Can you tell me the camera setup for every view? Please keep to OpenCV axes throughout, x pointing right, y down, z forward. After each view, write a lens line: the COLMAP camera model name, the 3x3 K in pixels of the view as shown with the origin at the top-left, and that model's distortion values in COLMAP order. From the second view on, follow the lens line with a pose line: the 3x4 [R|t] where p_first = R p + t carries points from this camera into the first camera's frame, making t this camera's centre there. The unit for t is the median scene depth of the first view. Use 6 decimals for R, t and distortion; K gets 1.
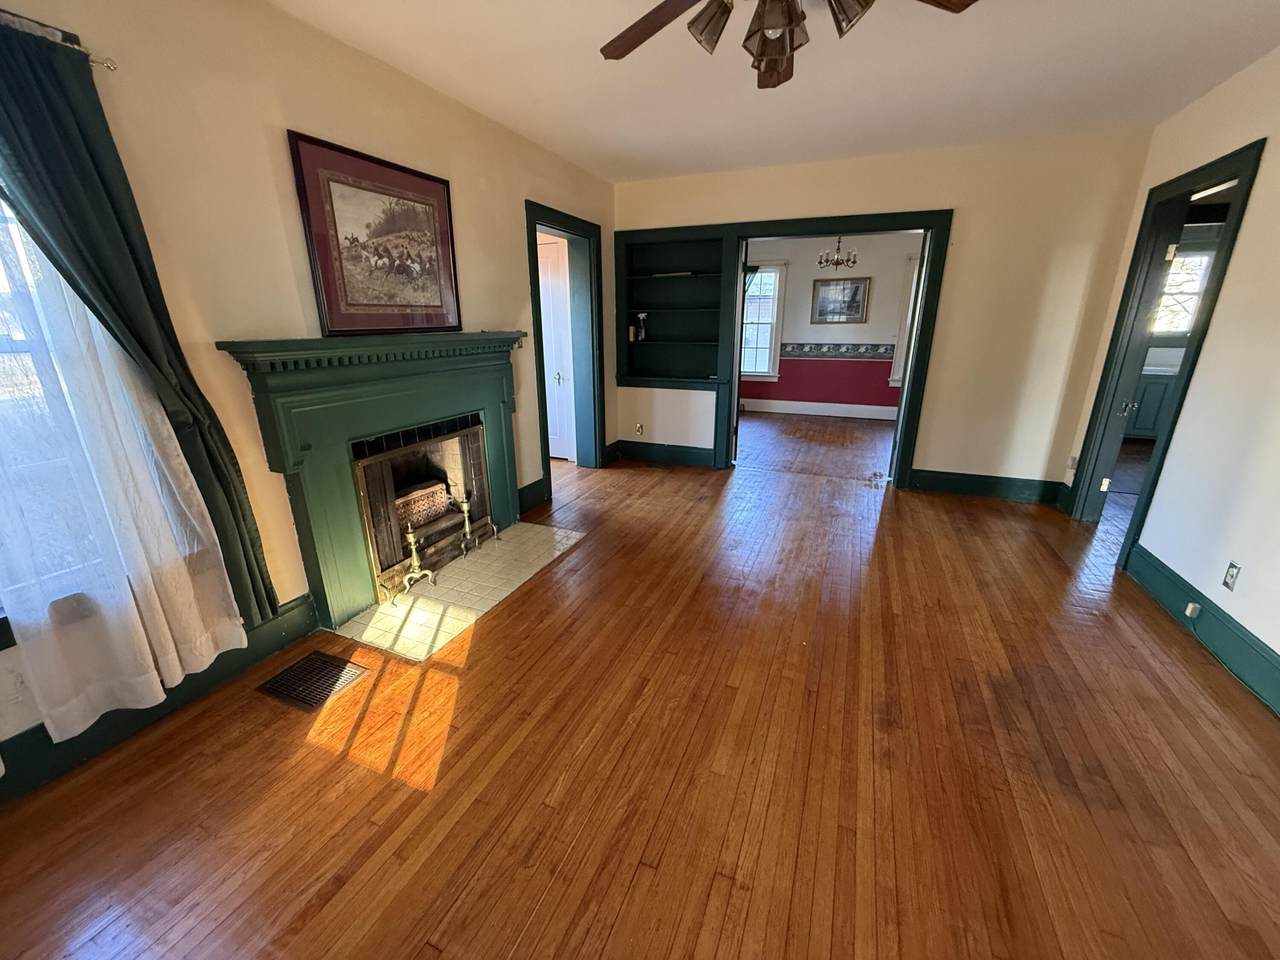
lens RADIAL K [[508.6, 0, 638.7], [0, 508.6, 482.6], [0, 0, 1]] dist [0.001134, 0.000042]
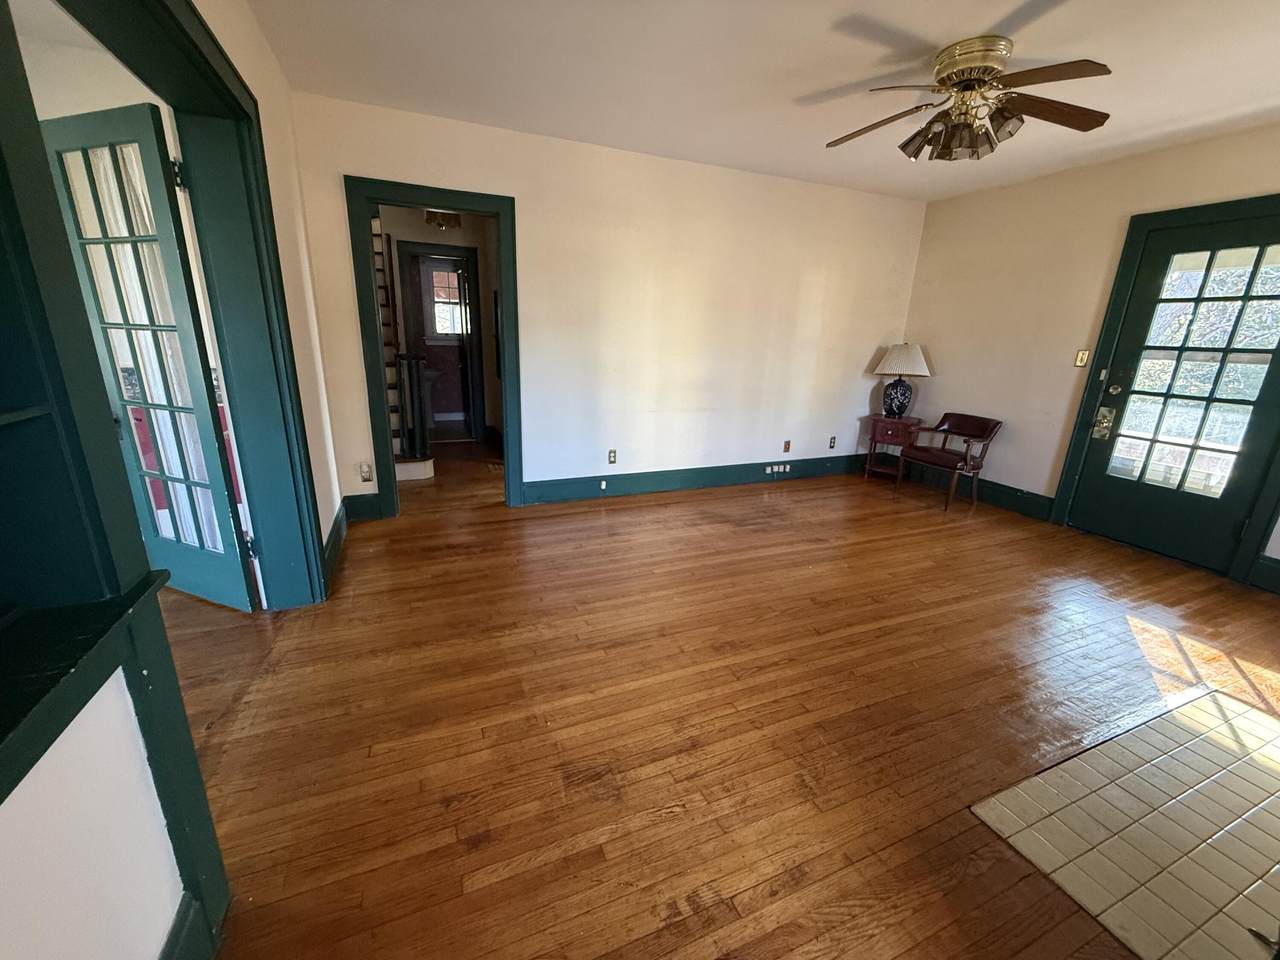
lens RADIAL K [[508.6, 0, 636.9], [0, 508.6, 479.7], [0, 0, 1]] dist [0.001134, 0.000042]
pose [[-0.715340, -0.209760, 0.666550, -0.174885], [0.183516, 0.864005, 0.468848, -0.541470], [-0.674248, 0.457708, -0.579563, 1.796929]]
